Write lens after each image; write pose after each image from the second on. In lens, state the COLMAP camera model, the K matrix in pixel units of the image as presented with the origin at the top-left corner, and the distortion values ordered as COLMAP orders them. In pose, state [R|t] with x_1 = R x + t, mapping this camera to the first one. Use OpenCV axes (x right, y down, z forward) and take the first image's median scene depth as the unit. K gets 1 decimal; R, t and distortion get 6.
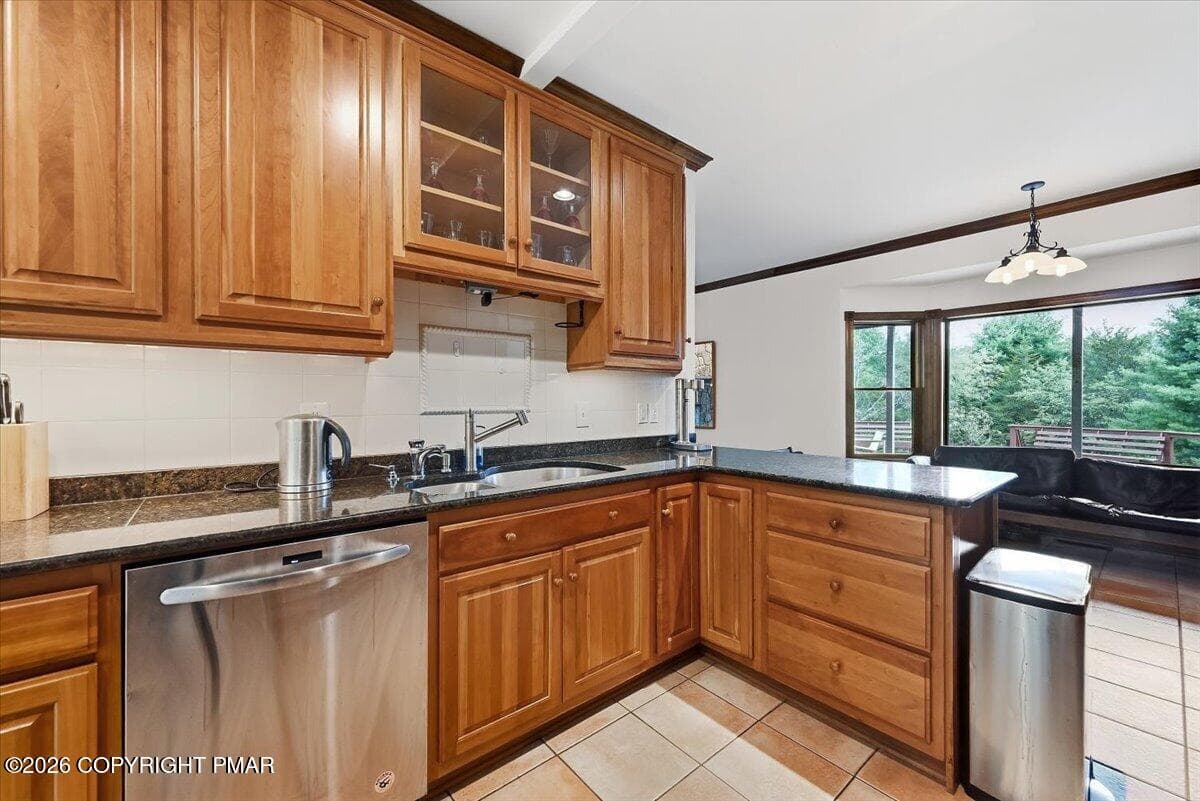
lens RADIAL K [[473.5, 0, 602.5], [0, 473.5, 402.7], [0, 0, 1]] dist [-0.000873, 0.000012]
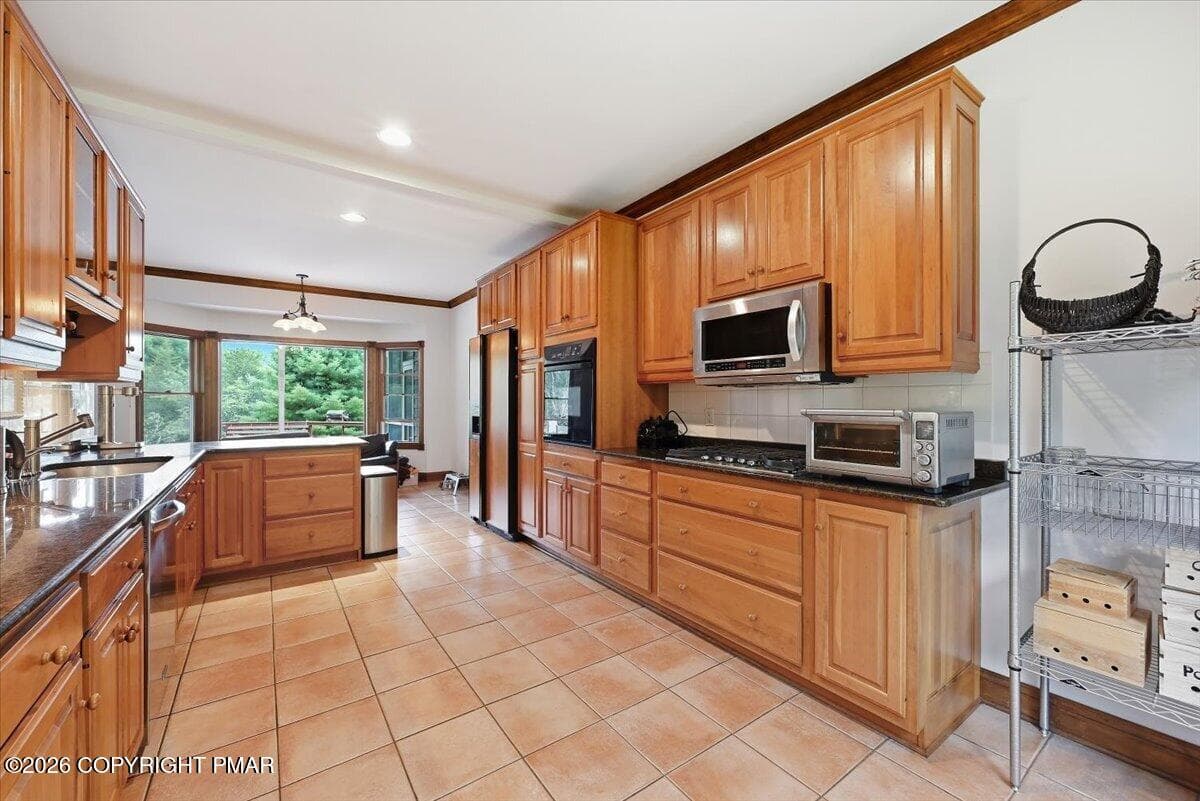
lens RADIAL K [[473.5, 0, 602.5], [0, 473.5, 402.7], [0, 0, 1]] dist [-0.000873, 0.000012]
pose [[0.073087, -0.002940, 0.997321, -1.254291], [0.003932, 0.999989, 0.002660, -0.011300], [-0.997318, 0.003727, 0.073098, -0.346674]]
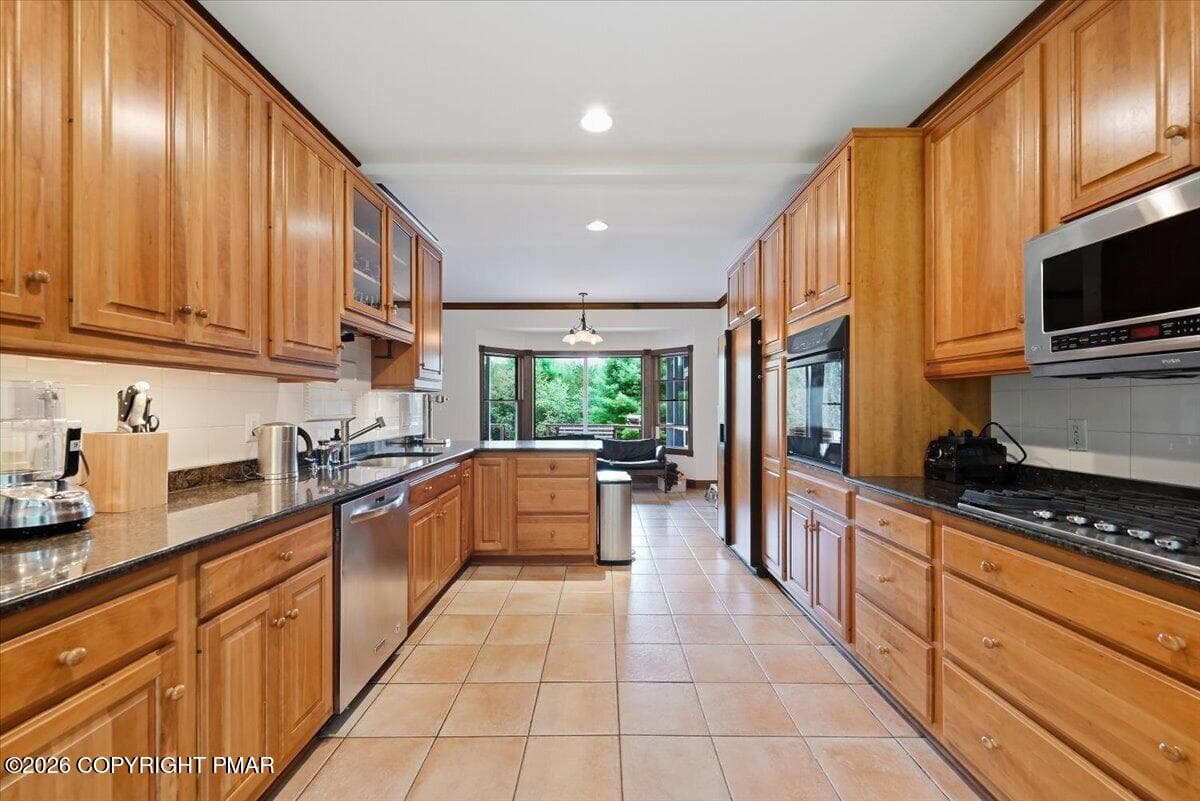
lens RADIAL K [[473.6, 0, 601.8], [0, 473.6, 406.0], [0, 0, 1]] dist [-0.001395, 0.000099]
pose [[0.642697, 0.000976, 0.766120, -0.875625], [0.003539, 0.999985, -0.004243, -0.010423], [-0.766112, 0.005438, 0.642684, -0.480563]]
